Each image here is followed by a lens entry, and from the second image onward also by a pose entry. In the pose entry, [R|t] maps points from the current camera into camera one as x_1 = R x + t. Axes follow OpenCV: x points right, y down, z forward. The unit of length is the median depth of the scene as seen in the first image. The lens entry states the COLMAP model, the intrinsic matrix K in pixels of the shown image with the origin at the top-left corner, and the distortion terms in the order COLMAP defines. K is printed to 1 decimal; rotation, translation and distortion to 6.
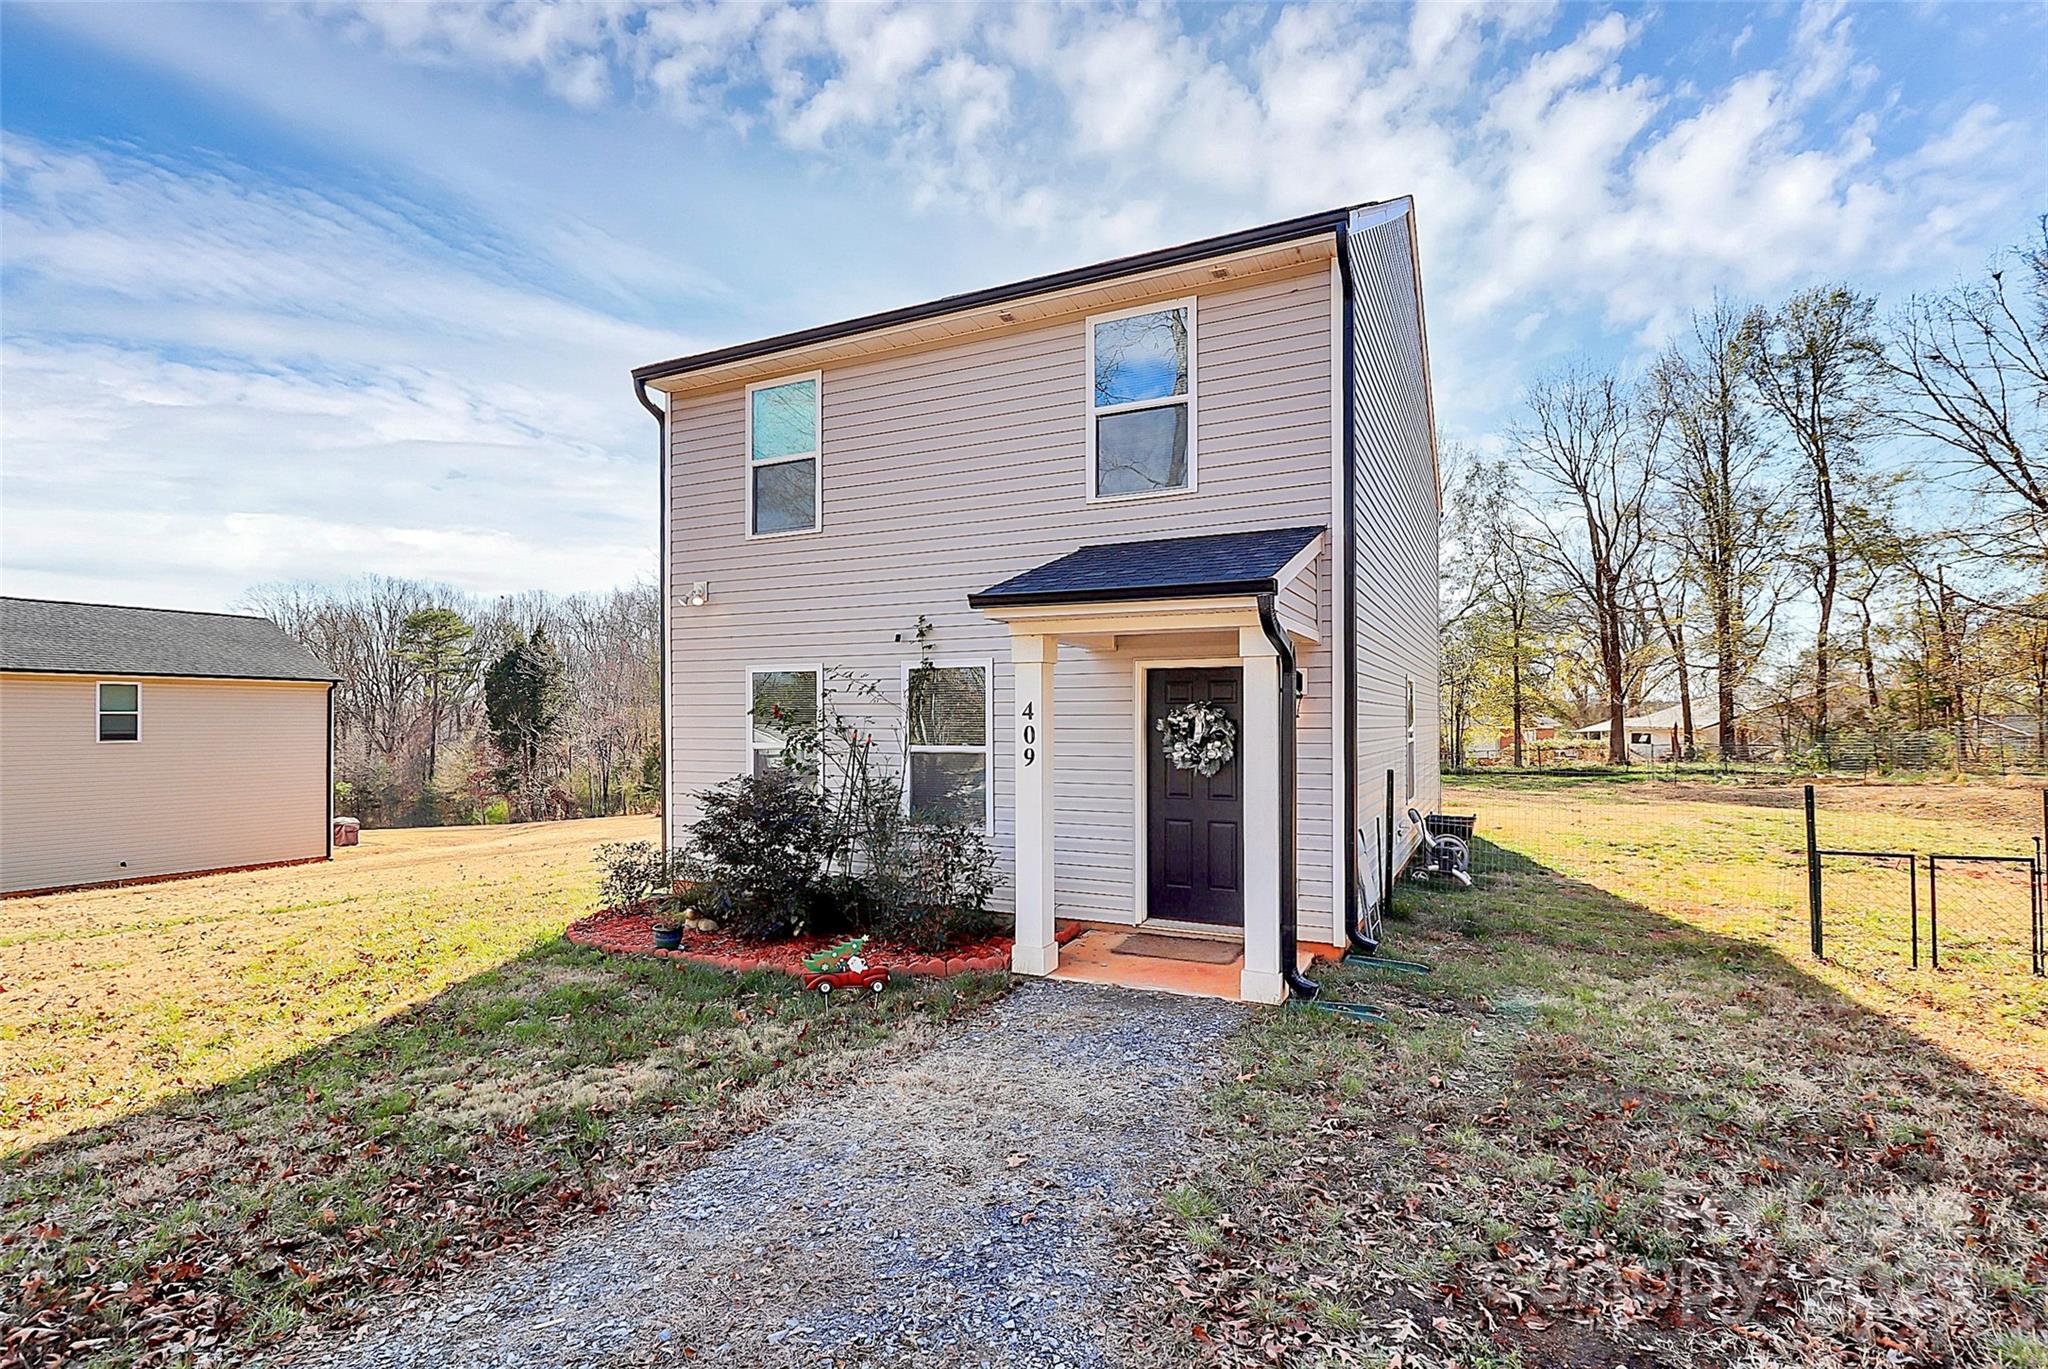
lens RADIAL K [[989.8, 0, 1018.9], [0, 989.8, 706.8], [0, 0, 1]] dist [-0.012945, 0.001694]
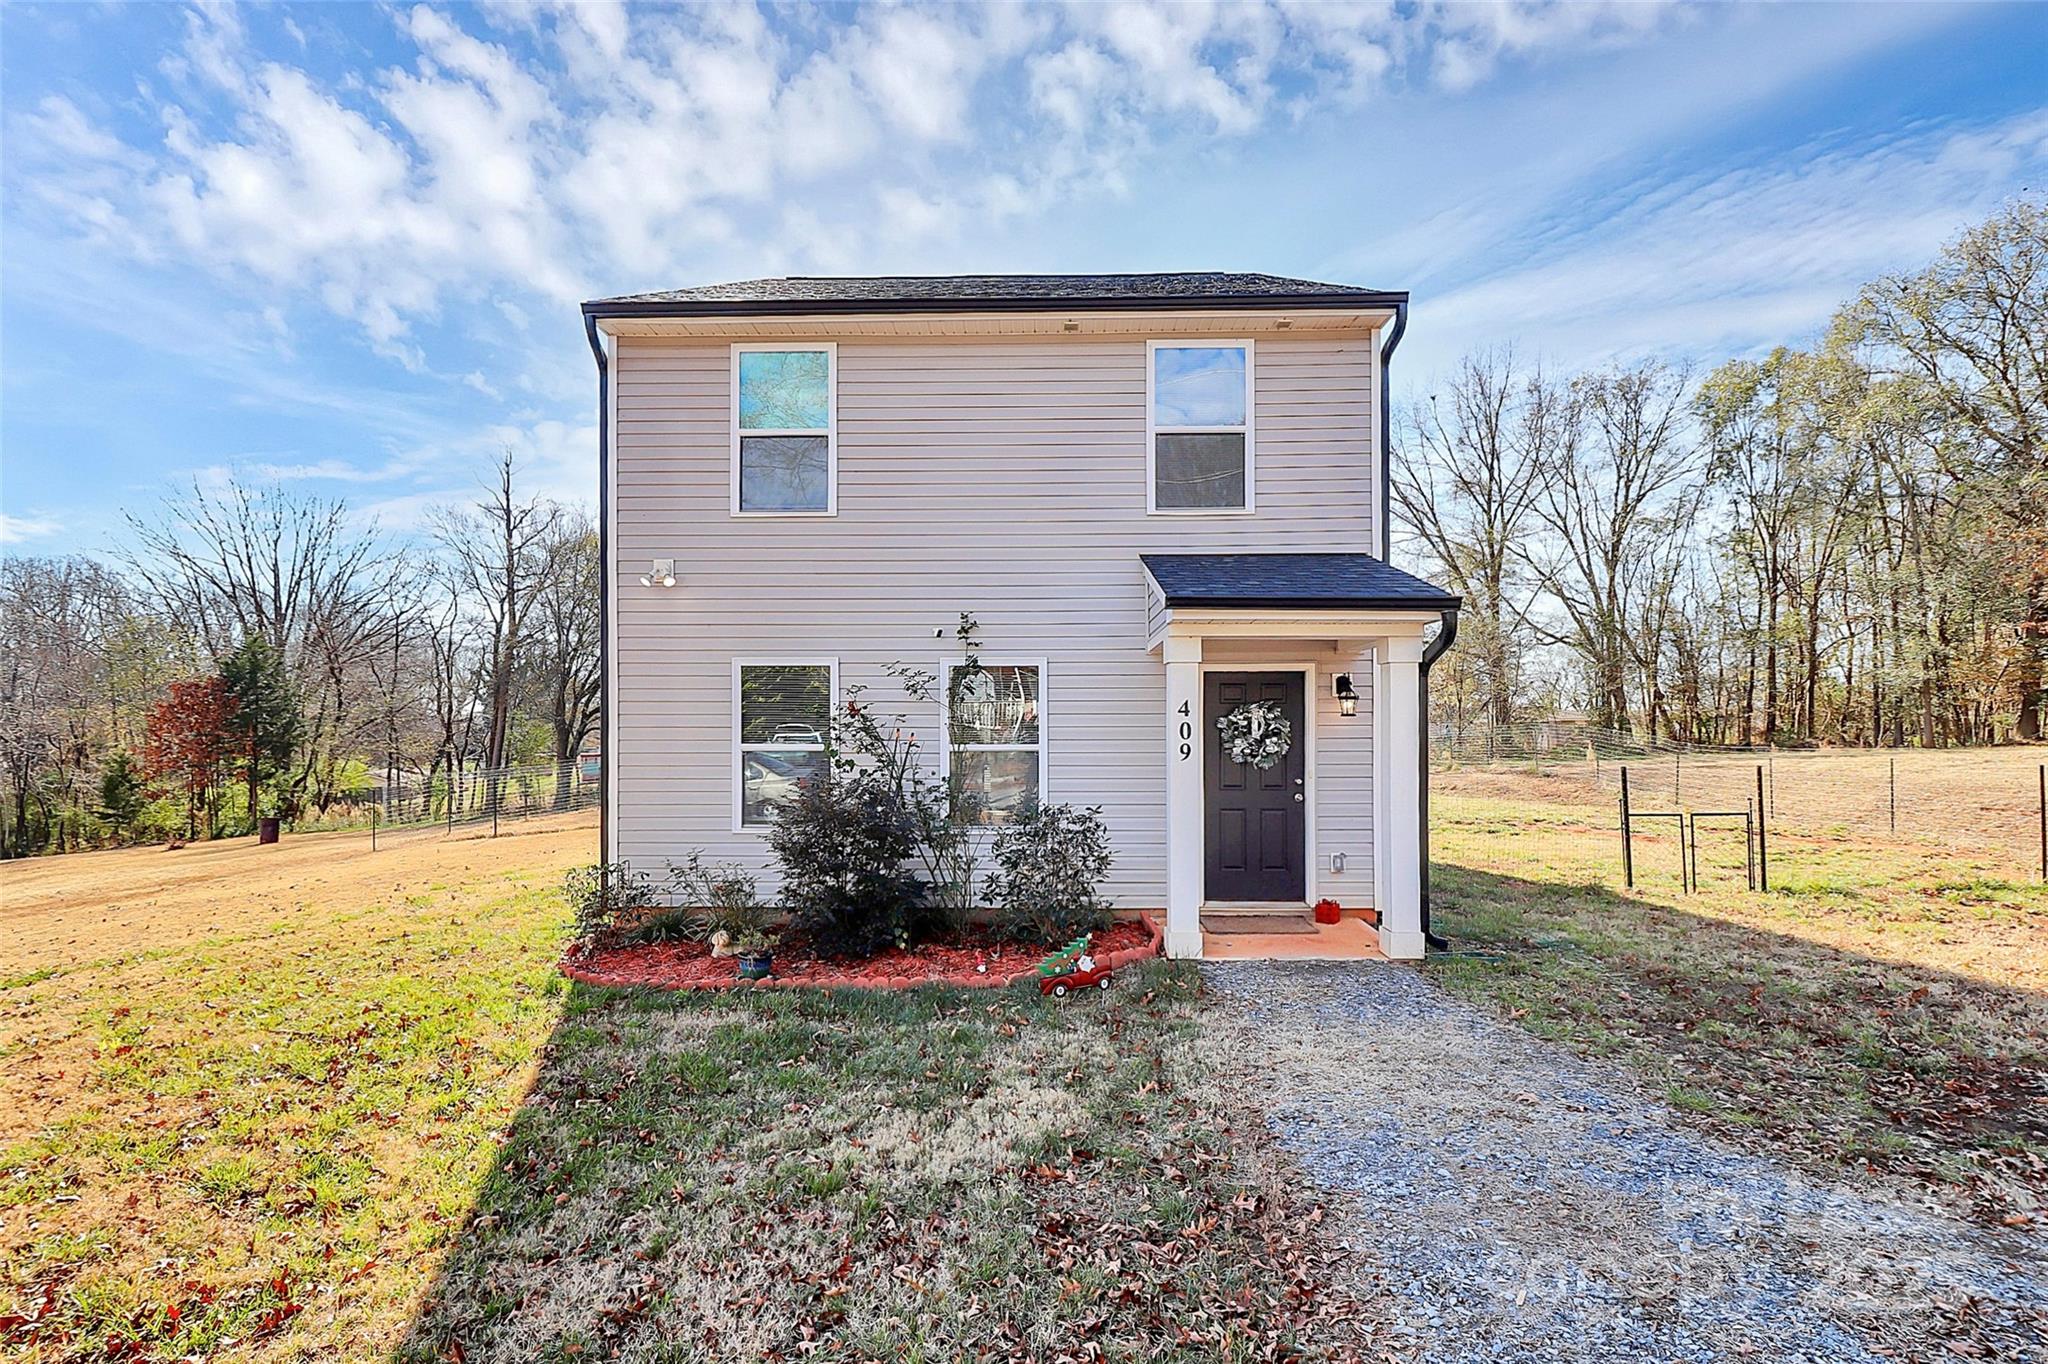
lens RADIAL K [[989.8, 0, 1006.5], [0, 989.8, 697.7], [0, 0, 1]] dist [-0.012945, 0.001694]
pose [[0.902403, 0.012036, 0.430724, -0.555663], [-0.004826, 0.999829, -0.017828, 0.011106], [-0.430865, 0.014010, 0.902307, 0.117694]]
